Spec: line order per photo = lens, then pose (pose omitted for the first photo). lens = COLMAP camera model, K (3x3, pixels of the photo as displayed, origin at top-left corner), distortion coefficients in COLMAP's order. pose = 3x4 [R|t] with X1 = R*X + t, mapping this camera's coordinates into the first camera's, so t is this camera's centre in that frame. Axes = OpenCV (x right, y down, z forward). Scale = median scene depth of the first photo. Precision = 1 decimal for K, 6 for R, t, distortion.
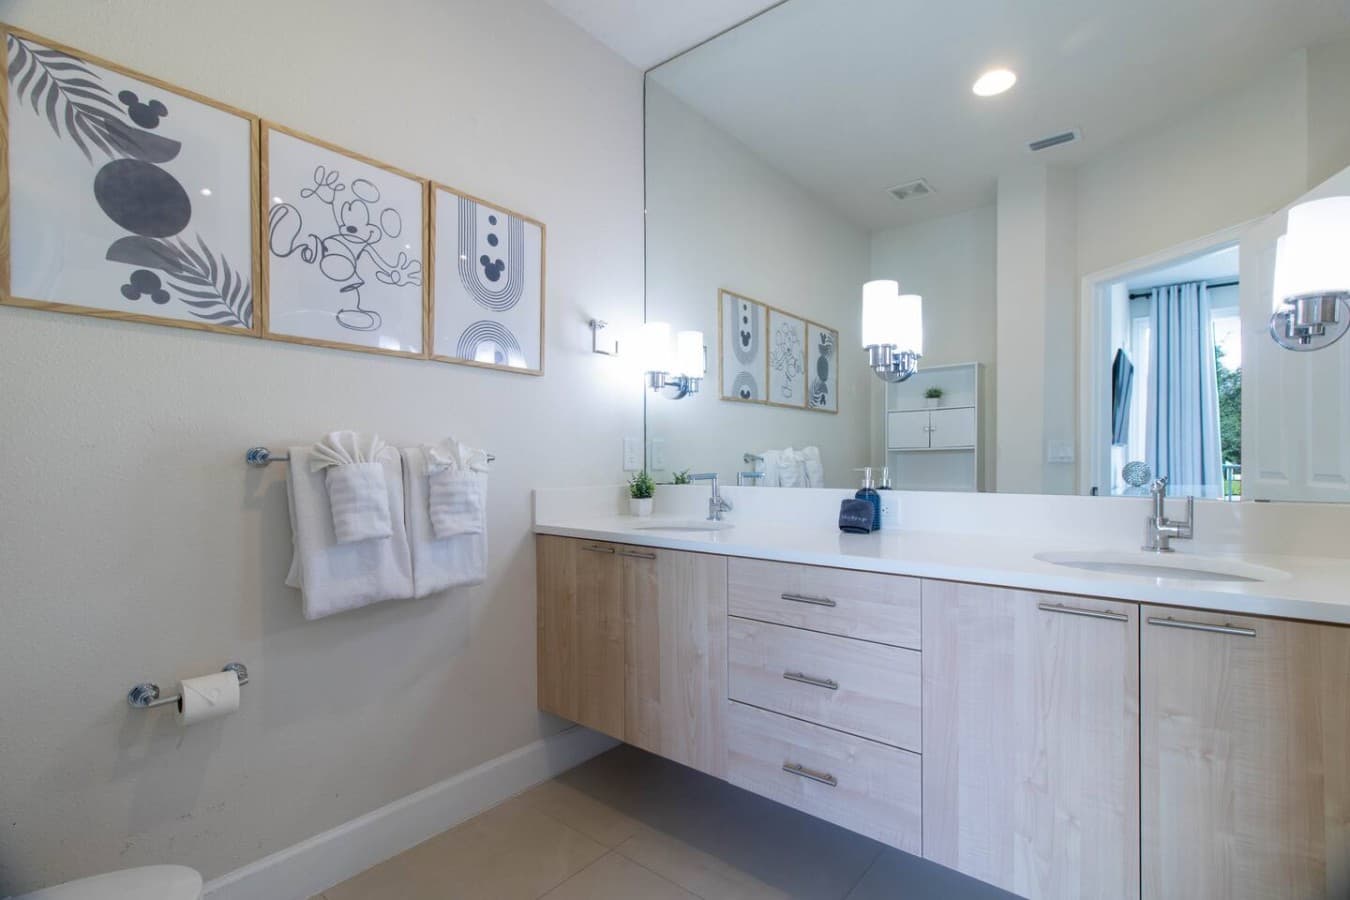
lens RADIAL K [[635.0, 0, 678.9], [0, 635.0, 459.8], [0, 0, 1]] dist [0.002211, 0.000545]
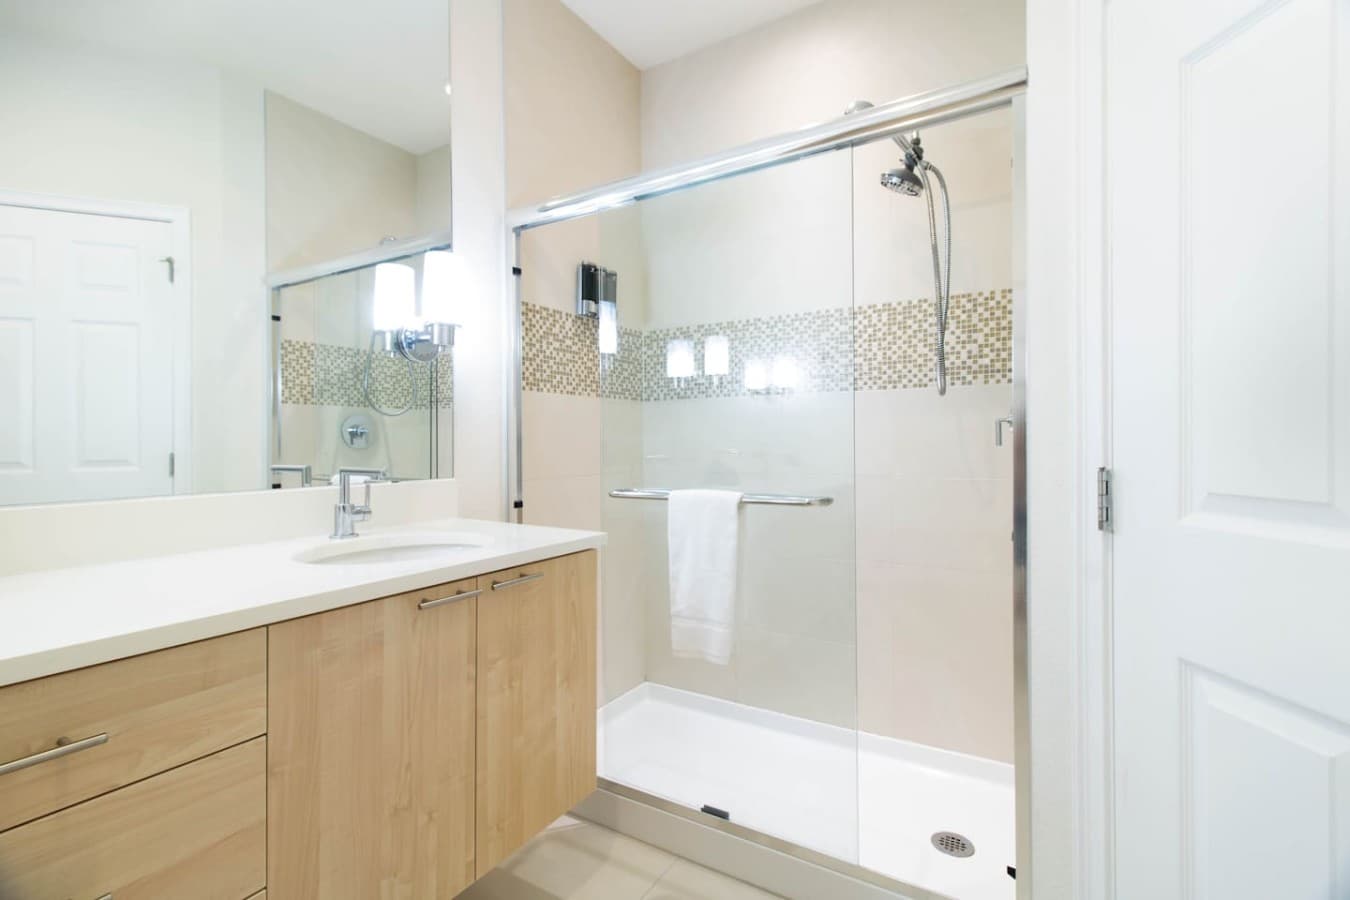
lens RADIAL K [[632.2, 0, 678.6], [0, 632.2, 447.2], [0, 0, 1]] dist [0.002888, 0.000795]
pose [[-0.133138, -0.009745, 0.991050, -0.374195], [0.009021, 0.999898, 0.011044, -0.008762], [-0.991056, 0.010411, -0.133037, 0.710204]]
